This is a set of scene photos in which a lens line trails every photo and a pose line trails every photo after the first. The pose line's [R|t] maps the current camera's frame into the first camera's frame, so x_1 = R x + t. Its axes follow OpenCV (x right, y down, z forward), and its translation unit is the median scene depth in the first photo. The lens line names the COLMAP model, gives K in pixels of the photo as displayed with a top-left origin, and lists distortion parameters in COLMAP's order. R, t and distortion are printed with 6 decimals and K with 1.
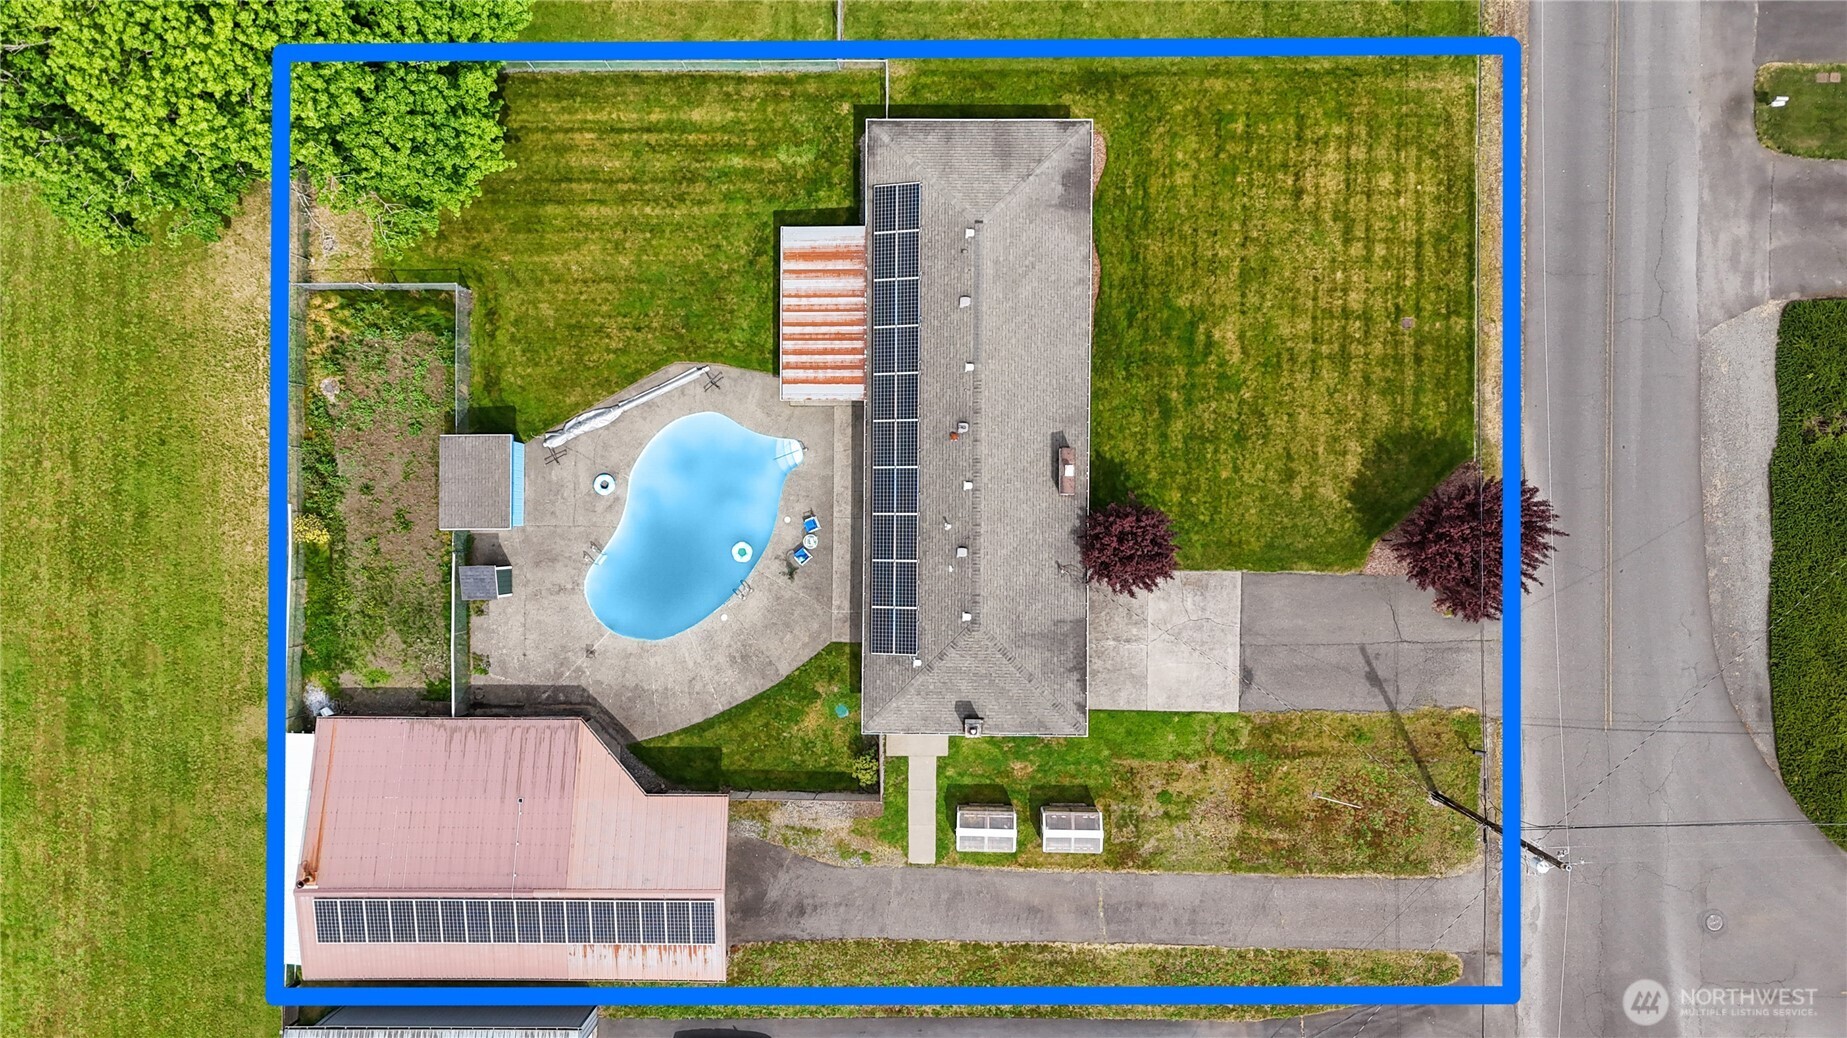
lens RADIAL K [[1354.2, 0, 923.5], [0, 1354.2, 519.0], [0, 0, 1]] dist [0.043513, -0.043436]
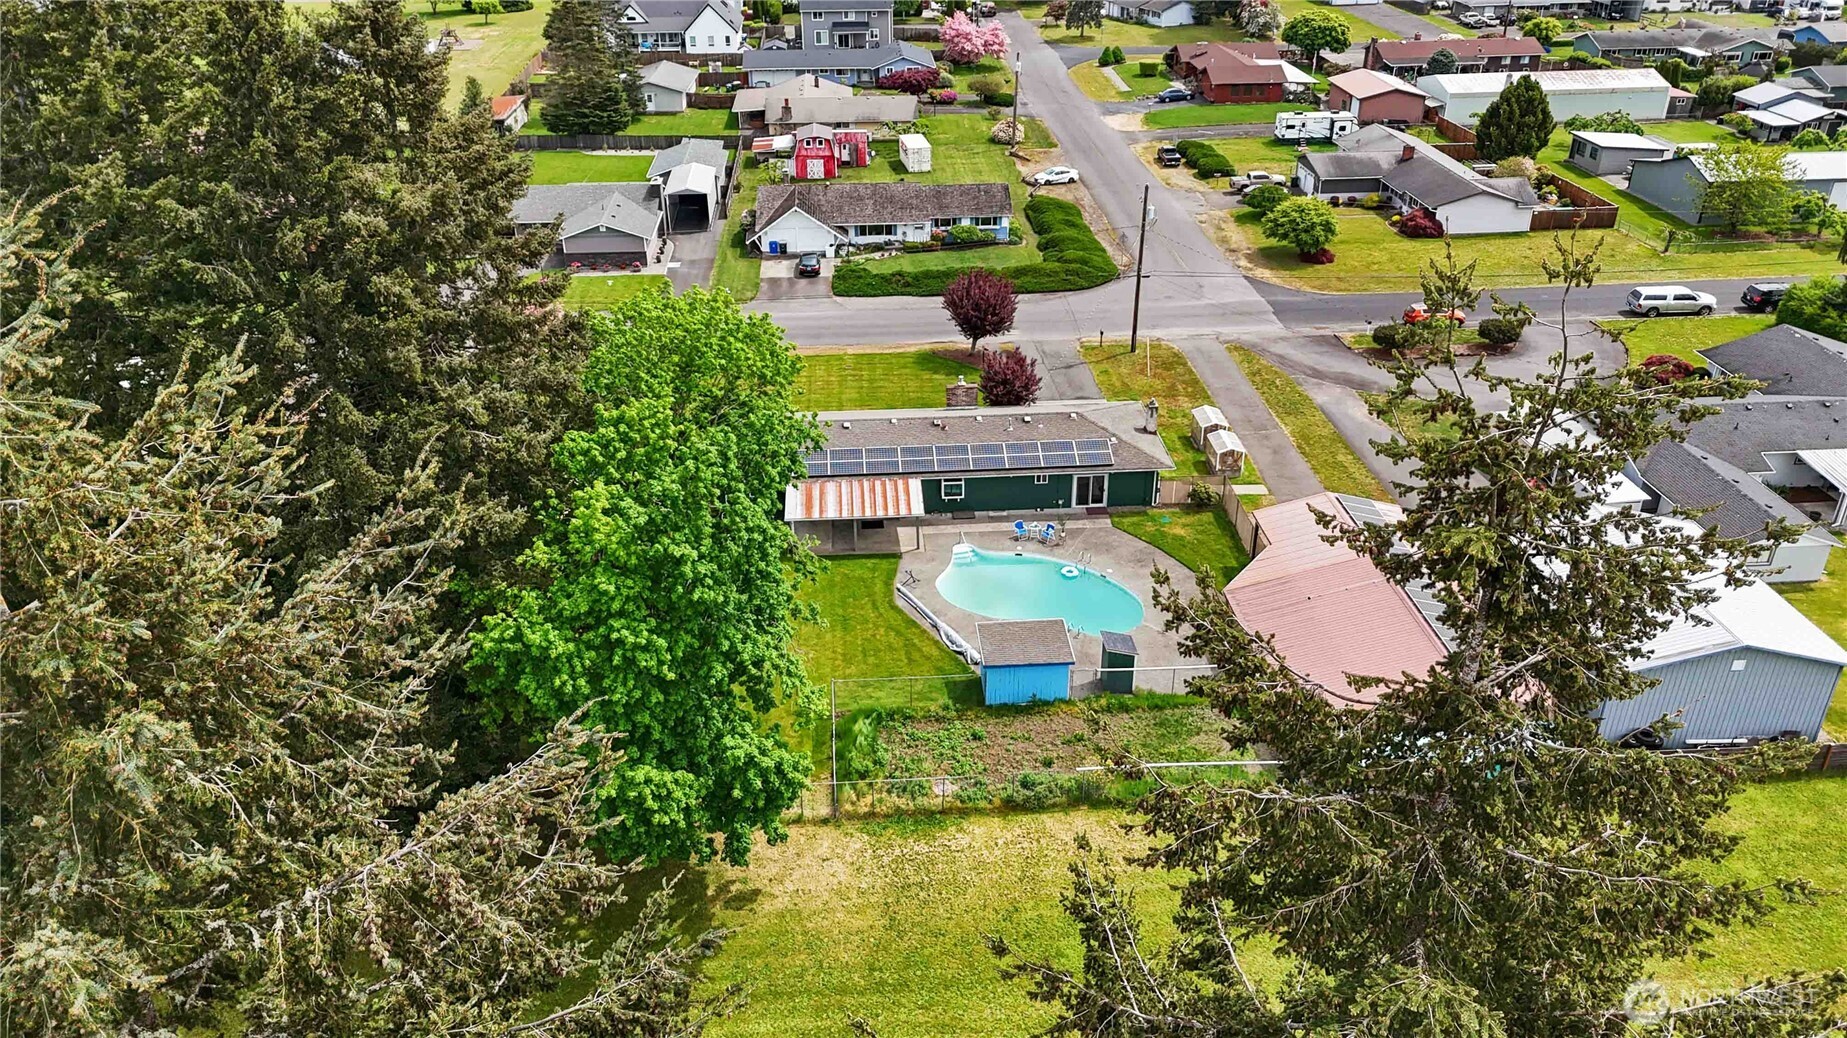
lens RADIAL K [[1354.2, 0, 923.5], [0, 1354.2, 519.0], [0, 0, 1]] dist [0.043513, -0.043436]
pose [[-0.070138, -0.458158, 0.886099, -1.156790], [0.997537, -0.031480, 0.062682, -0.160781], [-0.000825, 0.888313, 0.459238, 0.422474]]
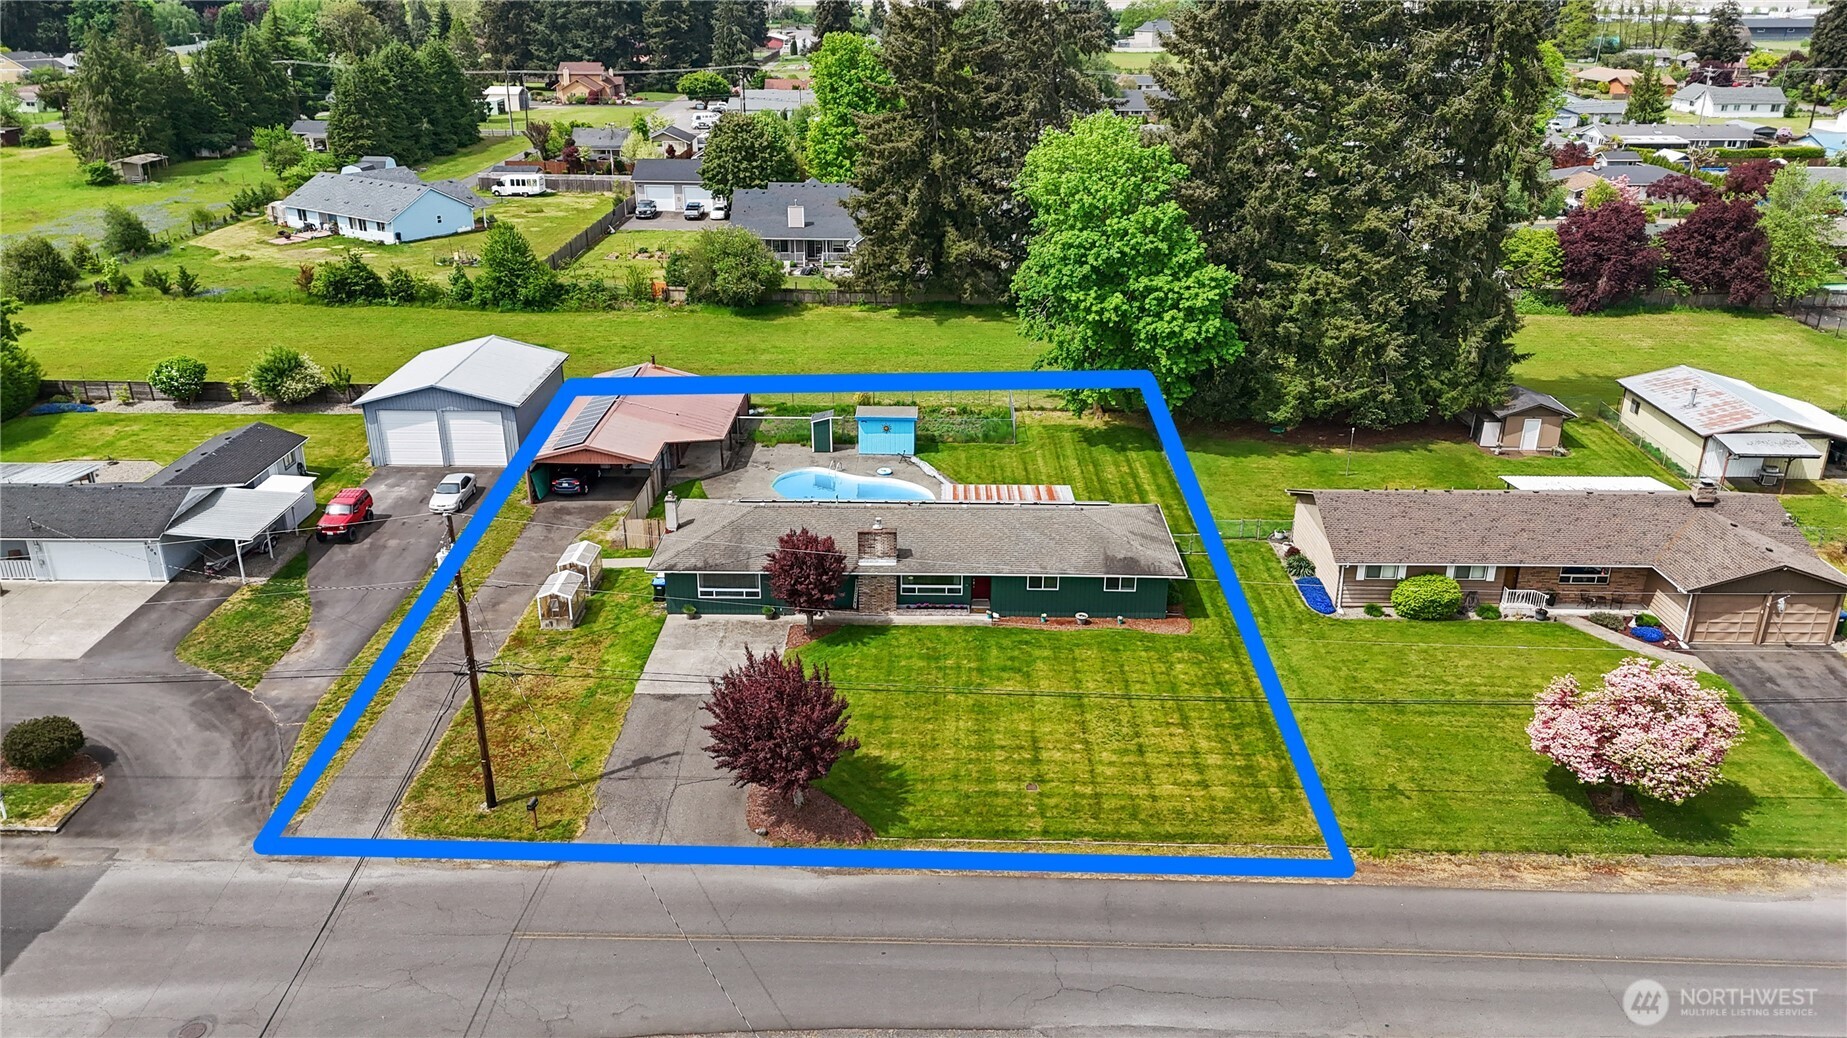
lens RADIAL K [[1354.2, 0, 923.5], [0, 1354.2, 519.0], [0, 0, 1]] dist [0.043513, -0.043436]
pose [[-0.010548, 0.391287, -0.920208, 1.101742], [-0.999944, -0.004024, 0.009751, -0.080529], [0.000112, 0.920260, 0.391307, 0.489303]]
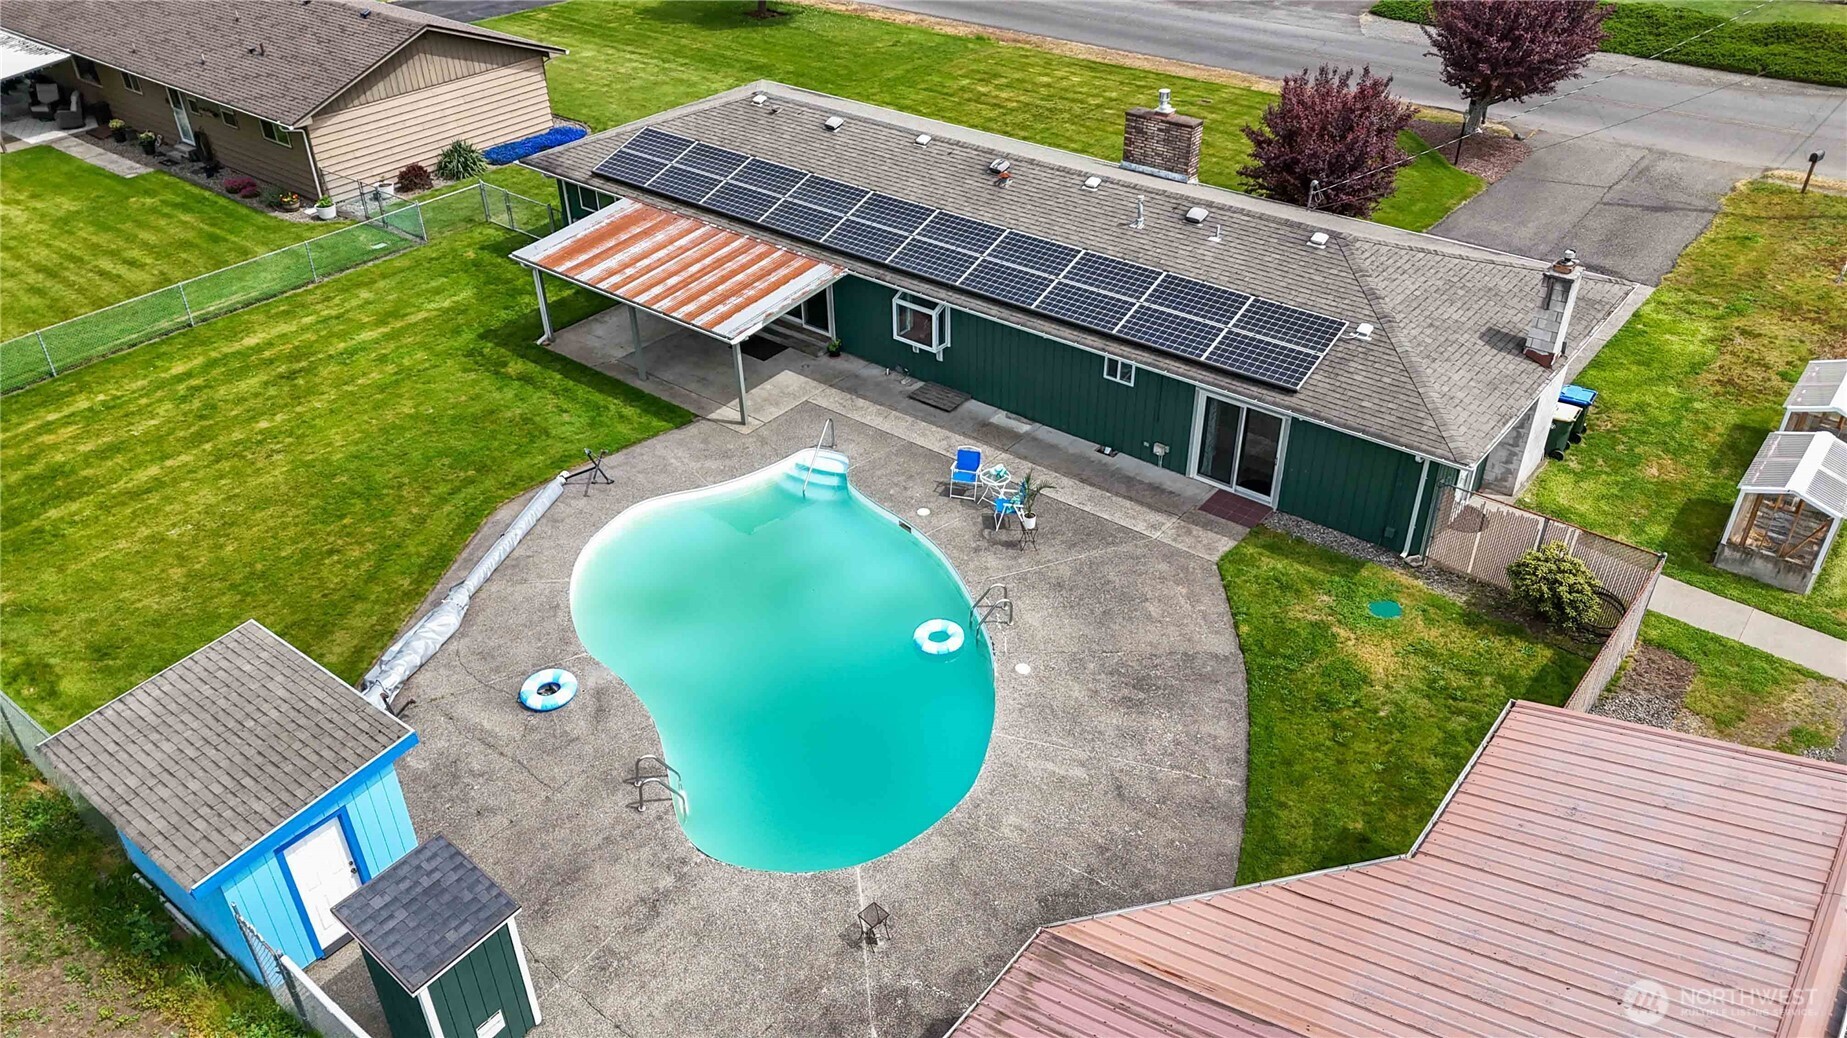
lens RADIAL K [[1354.2, 0, 923.5], [0, 1354.2, 519.0], [0, 0, 1]] dist [0.043513, -0.043436]
pose [[0.618163, -0.433506, 0.655704, -0.396059], [0.786050, 0.341380, -0.515350, 0.232202], [-0.000437, 0.833986, 0.551786, 0.755901]]
